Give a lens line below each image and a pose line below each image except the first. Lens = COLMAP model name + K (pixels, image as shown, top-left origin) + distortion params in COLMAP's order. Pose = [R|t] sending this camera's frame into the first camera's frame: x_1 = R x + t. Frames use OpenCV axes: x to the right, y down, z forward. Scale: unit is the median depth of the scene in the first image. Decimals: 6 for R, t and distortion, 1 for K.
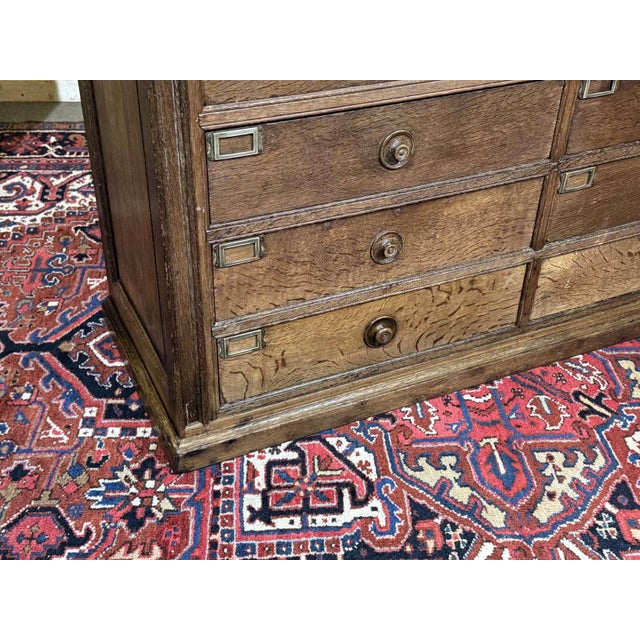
lens RADIAL K [[836.9, 0, 320.0], [0, 836.9, 320.0], [0, 0, 1]] dist [0.105240, -0.048566]
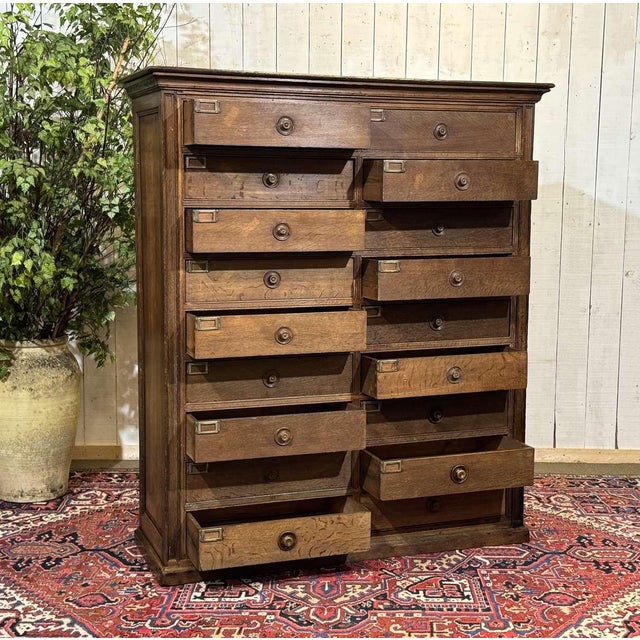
lens RADIAL K [[1076.3, 0, 320.0], [0, 1076.3, 320.0], [0, 0, 1]] dist [0.156323, -0.091929]
pose [[0.995075, -0.011413, -0.098466, 0.417306], [-0.036408, 0.881840, -0.470140, 0.742687], [0.092197, 0.471410, 0.877082, -1.373618]]
